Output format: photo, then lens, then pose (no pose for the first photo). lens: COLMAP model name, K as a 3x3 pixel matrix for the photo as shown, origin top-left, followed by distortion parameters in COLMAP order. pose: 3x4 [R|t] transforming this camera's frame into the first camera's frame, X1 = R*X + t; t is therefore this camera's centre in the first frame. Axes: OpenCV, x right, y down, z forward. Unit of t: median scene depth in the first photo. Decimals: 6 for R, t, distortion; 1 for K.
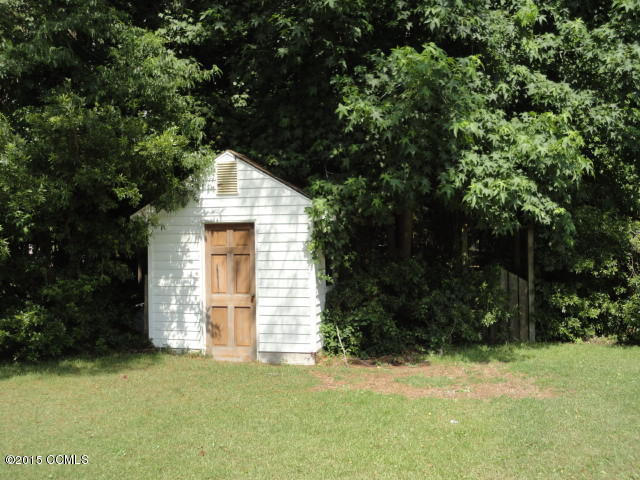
lens RADIAL K [[631.6, 0, 321.8], [0, 631.6, 239.5], [0, 0, 1]] dist [-0.027093, 0.000000]
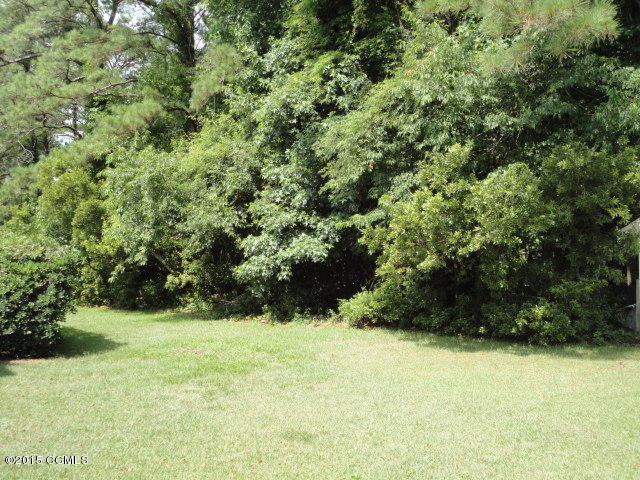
lens RADIAL K [[631.6, 0, 321.3], [0, 631.6, 237.0], [0, 0, 1]] dist [-0.027093, 0.000000]
pose [[0.742133, -0.020381, -0.669943, 0.069466], [0.018243, 0.999781, -0.010206, -0.022169], [0.670005, -0.004648, 0.742342, -0.267150]]
